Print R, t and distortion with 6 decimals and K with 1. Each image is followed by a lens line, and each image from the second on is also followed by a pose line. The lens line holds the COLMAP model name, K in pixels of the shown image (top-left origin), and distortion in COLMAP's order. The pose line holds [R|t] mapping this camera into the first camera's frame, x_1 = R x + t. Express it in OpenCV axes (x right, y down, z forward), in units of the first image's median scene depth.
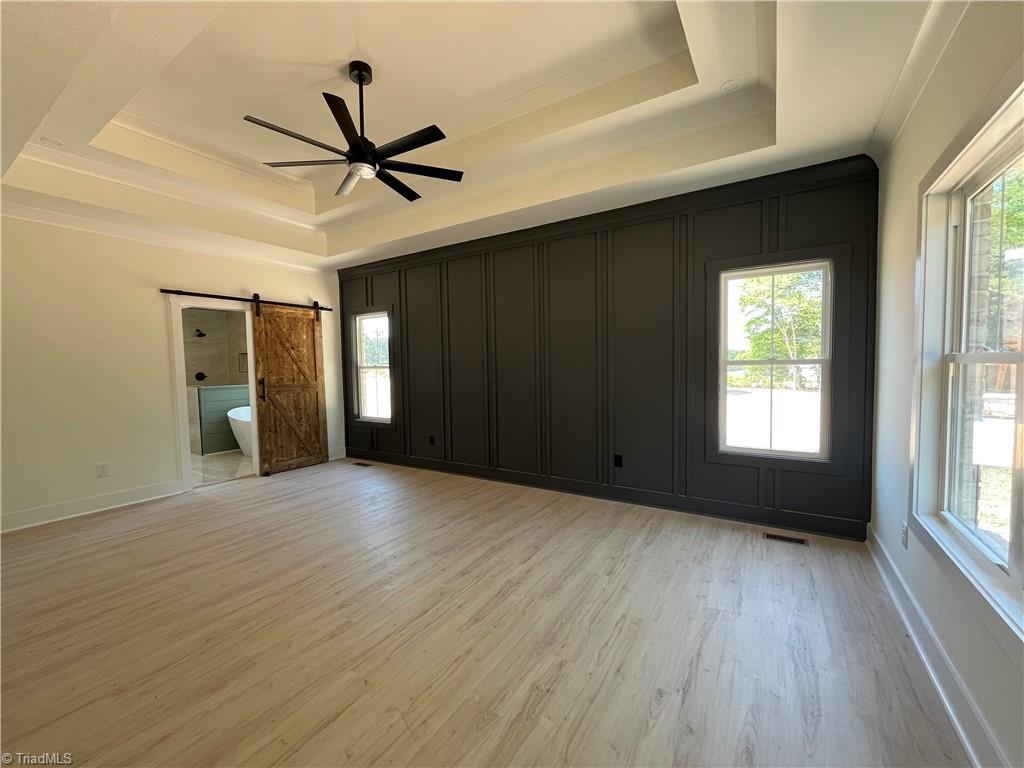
lens RADIAL K [[416.5, 0, 512.9], [0, 416.5, 387.1], [0, 0, 1]] dist [-0.002050, 0.000197]
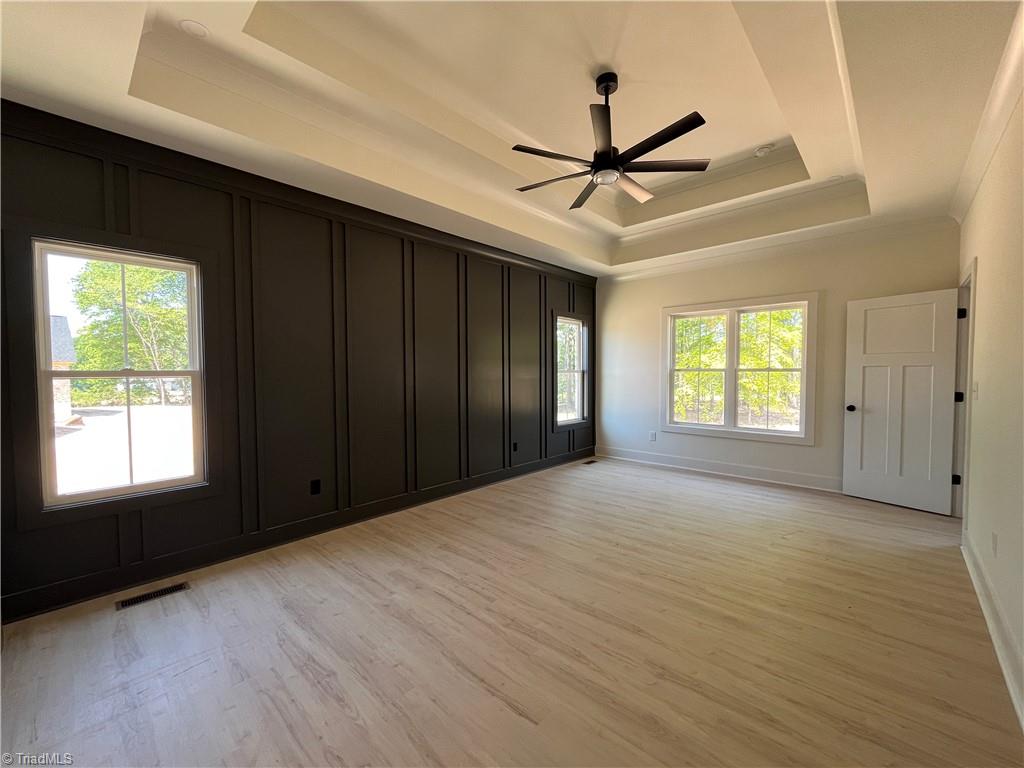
lens RADIAL K [[416.5, 0, 507.7], [0, 416.5, 382.7], [0, 0, 1]] dist [-0.002050, 0.000197]
pose [[0.185547, -0.013418, 0.982544, -0.751290], [0.055699, 0.998443, 0.003116, -0.018894], [-0.981055, 0.054149, 0.186005, 0.565491]]
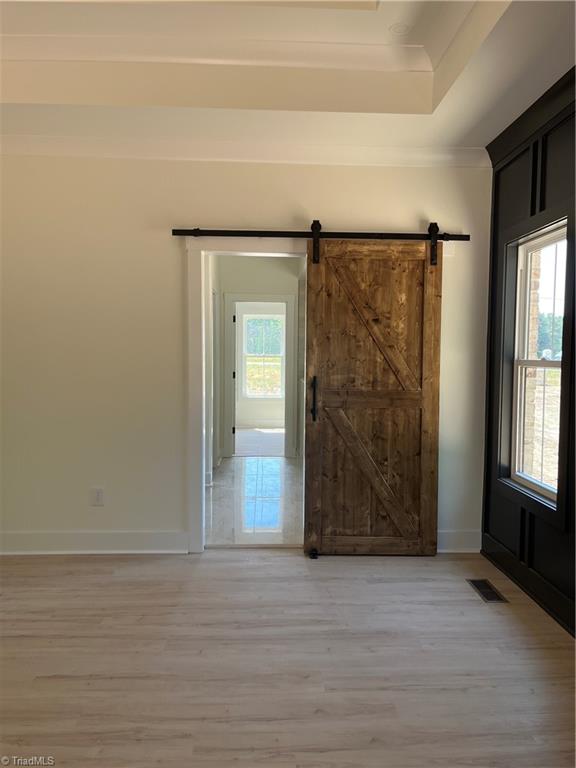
lens RADIAL K [[591.1, 0, 287.9], [0, 591.1, 387.2], [0, 0, 1]] dist [0.046658, -0.005840]
pose [[0.570620, 0.068878, -0.818320, 0.009098], [-0.063812, 0.997182, 0.039436, -0.034152], [0.818731, 0.029716, 0.573408, 0.498509]]
